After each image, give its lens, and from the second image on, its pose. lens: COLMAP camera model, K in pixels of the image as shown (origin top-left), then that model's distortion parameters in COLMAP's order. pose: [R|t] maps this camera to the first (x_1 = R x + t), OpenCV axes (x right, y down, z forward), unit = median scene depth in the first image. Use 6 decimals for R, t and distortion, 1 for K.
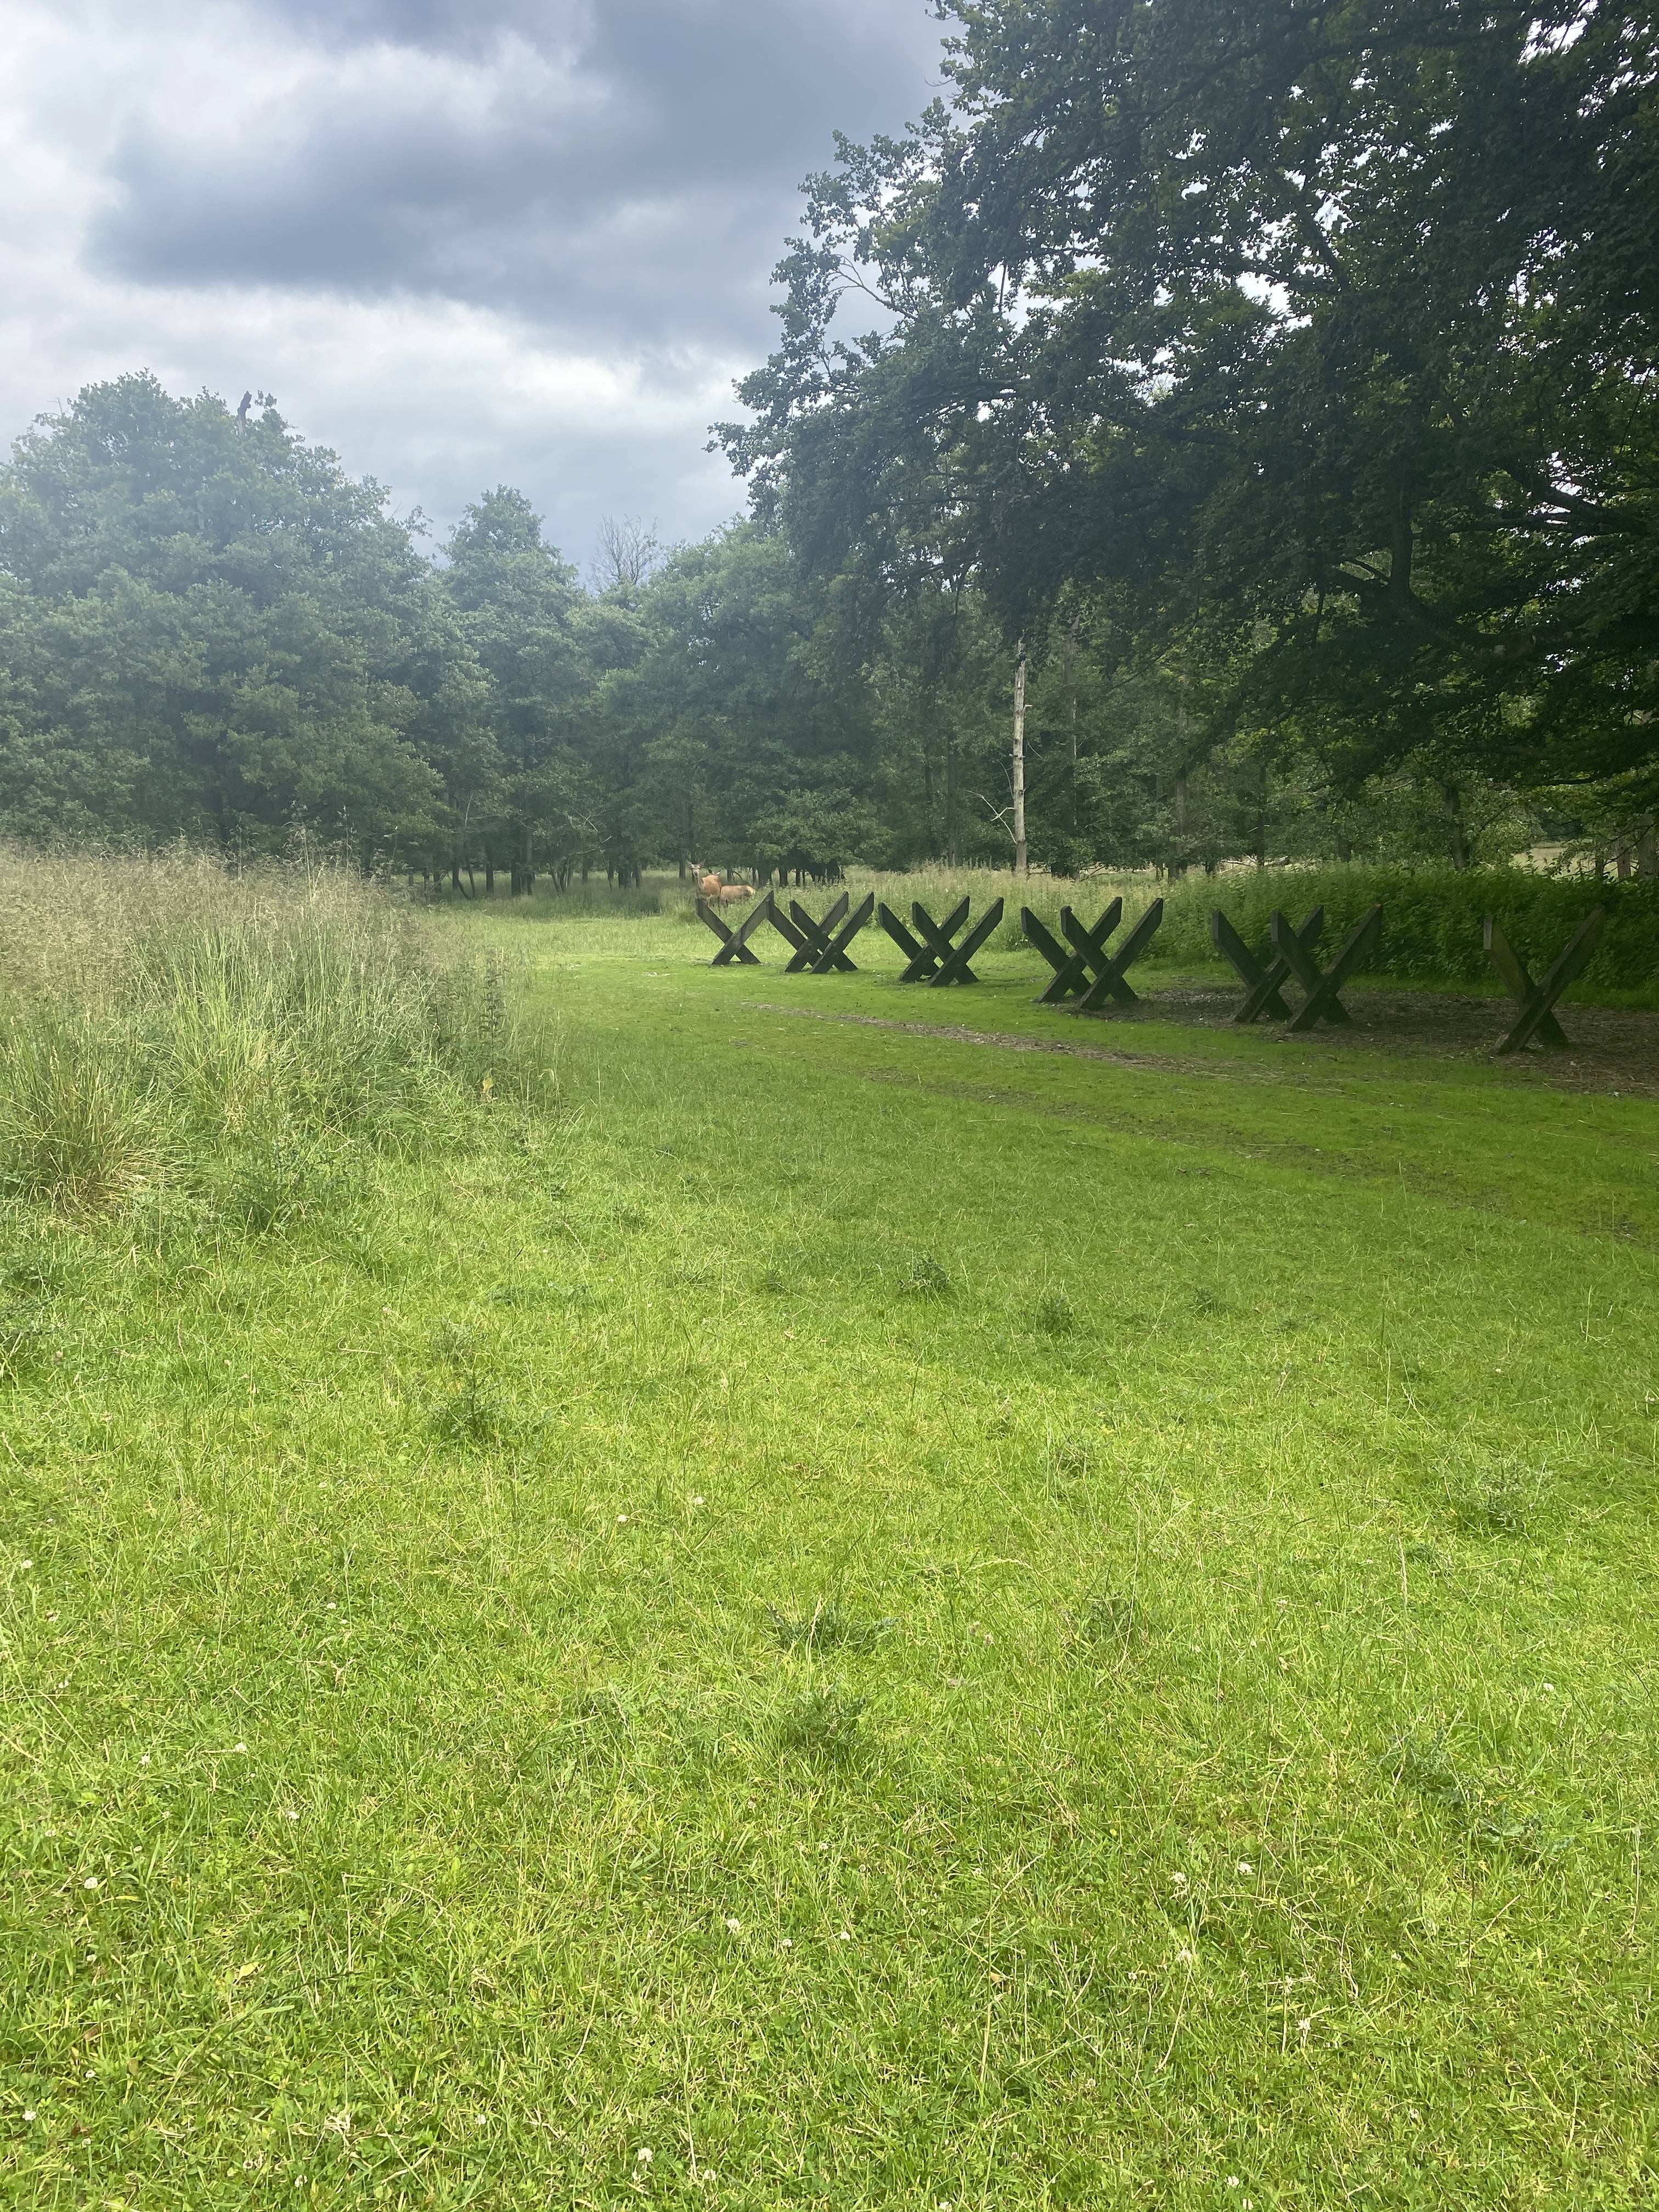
lens RADIAL K [[1645.7, 0, 829.5], [0, 1645.7, 1106.0], [0, 0, 1]] dist [0.207942, -0.535785]
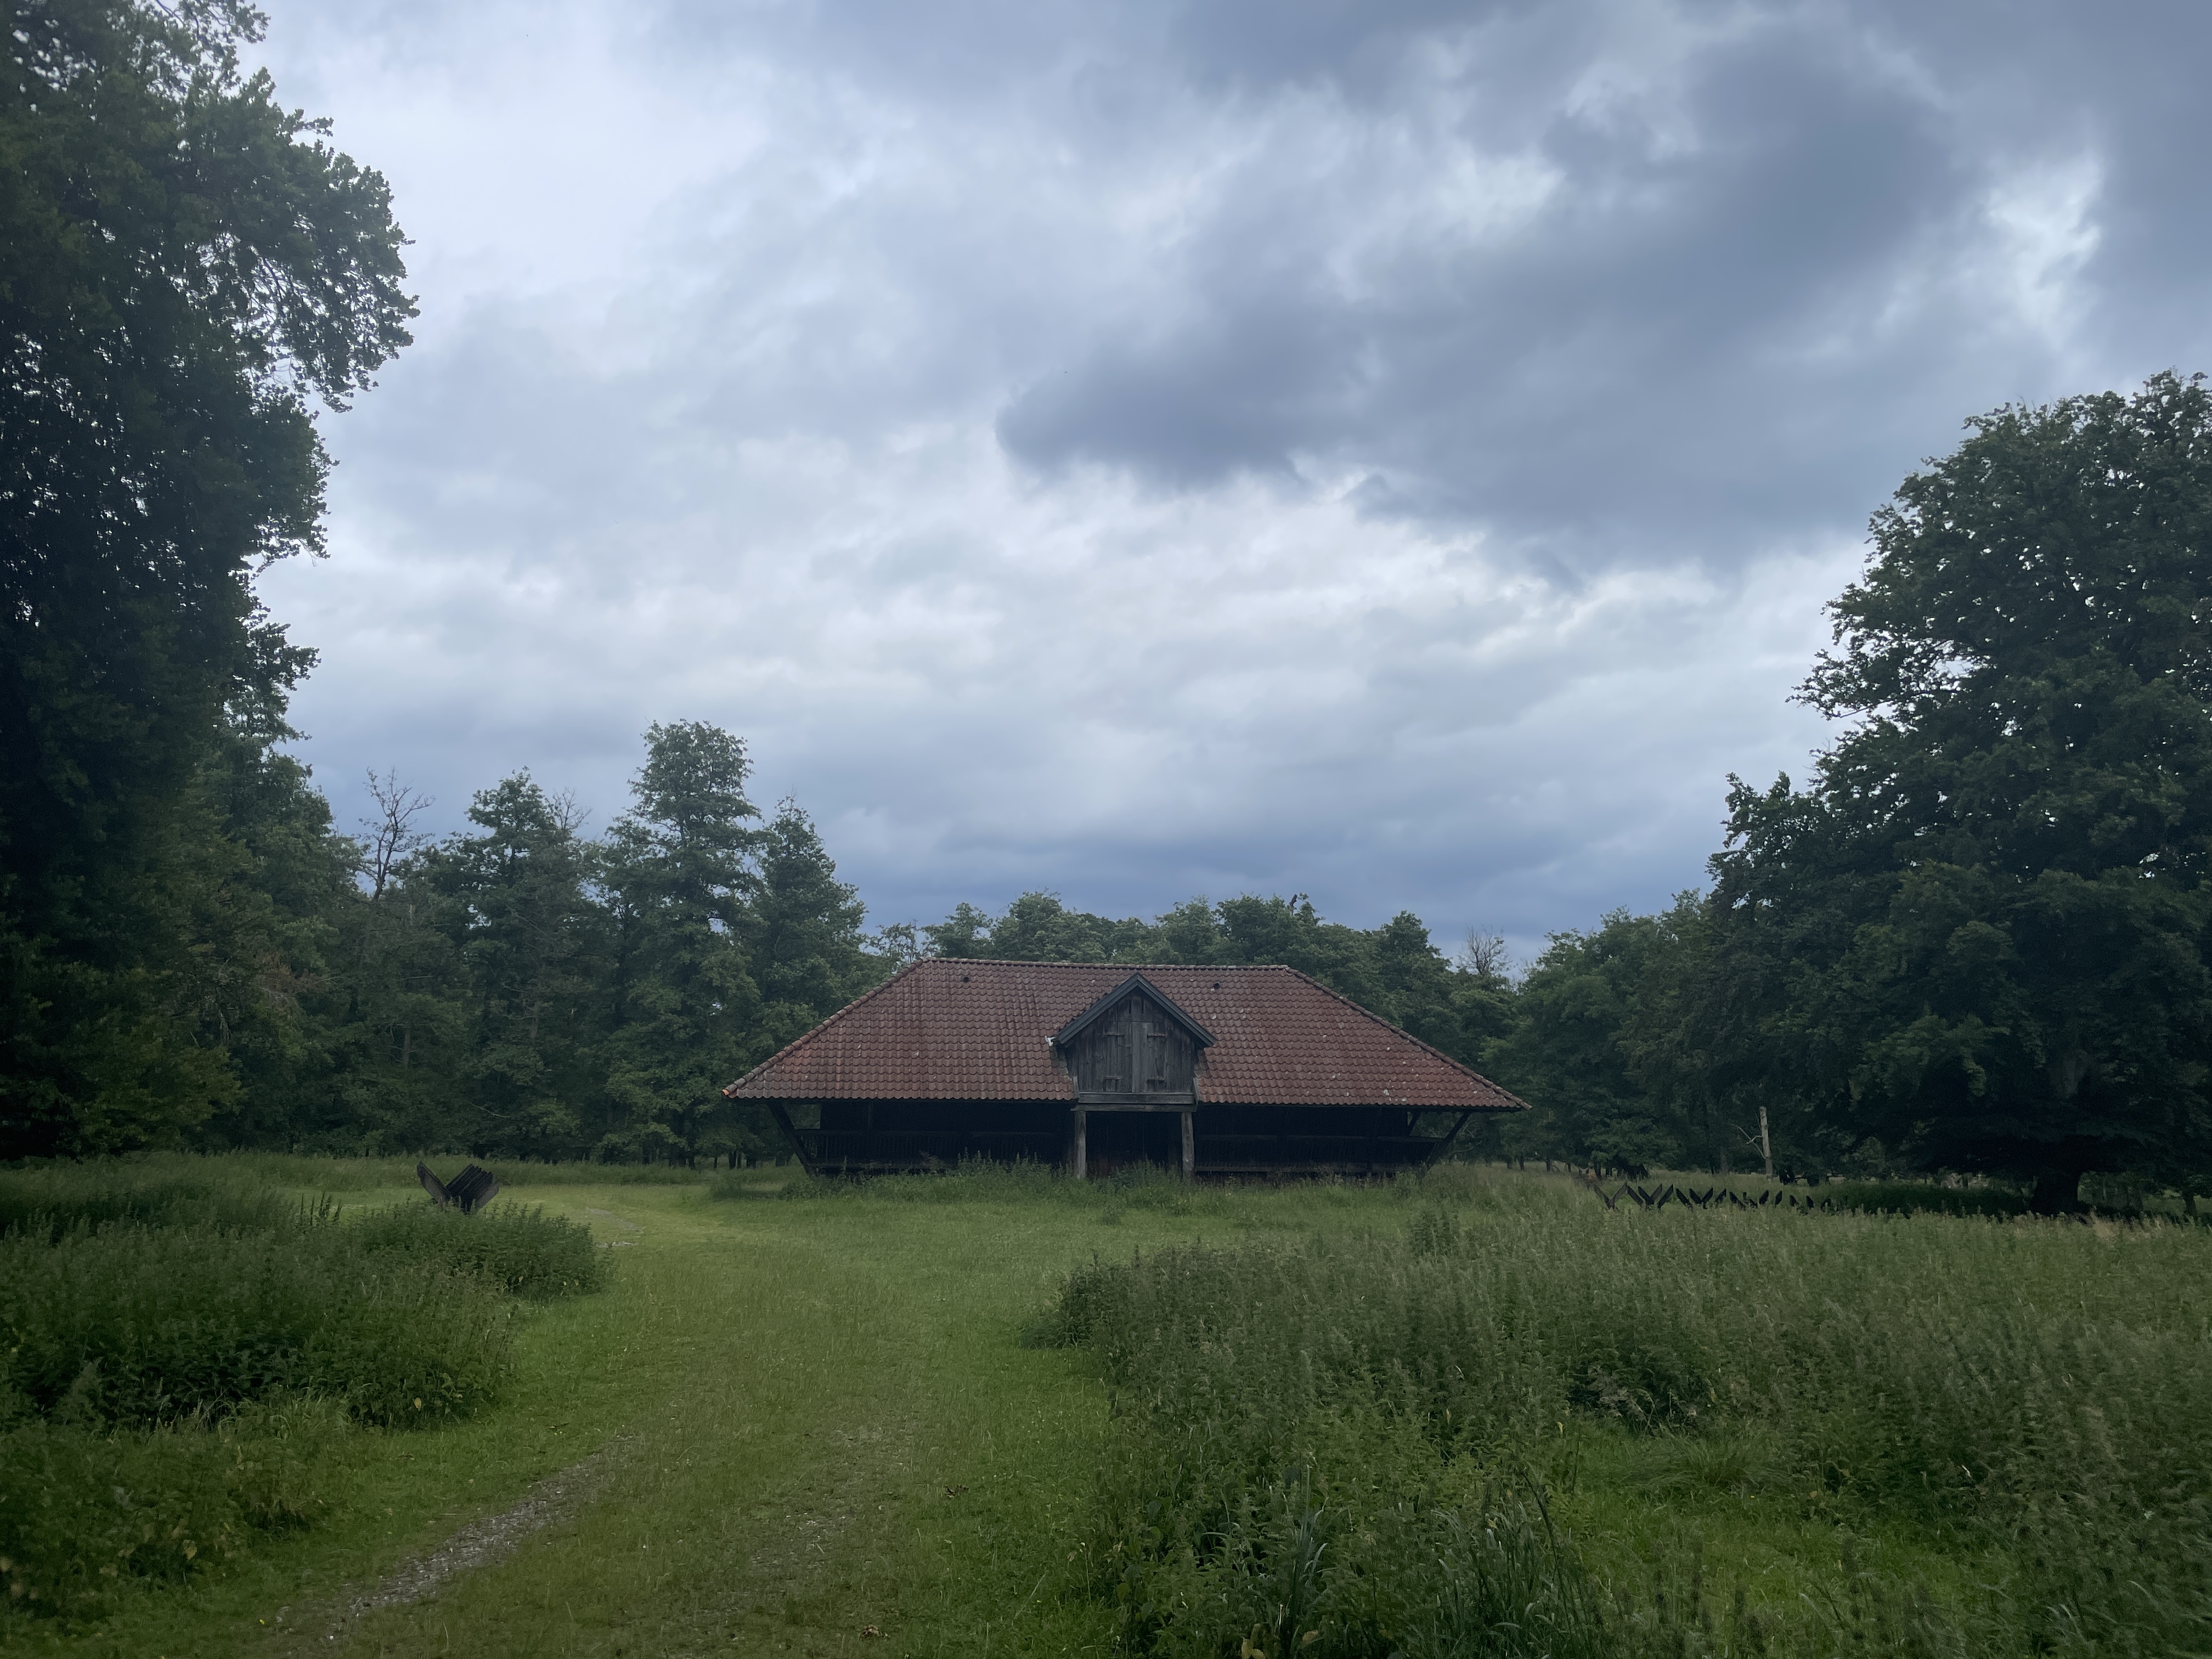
lens RADIAL K [[1681.3, 0, 1106.0], [0, 1681.3, 829.5], [0, 0, 1]] dist [0.007104, 0.000833]
pose [[0.959677, -0.018154, -0.280519, -0.032541], [-0.074024, 0.946371, -0.314486, 0.093143], [0.271184, 0.322570, 0.906867, -0.702837]]
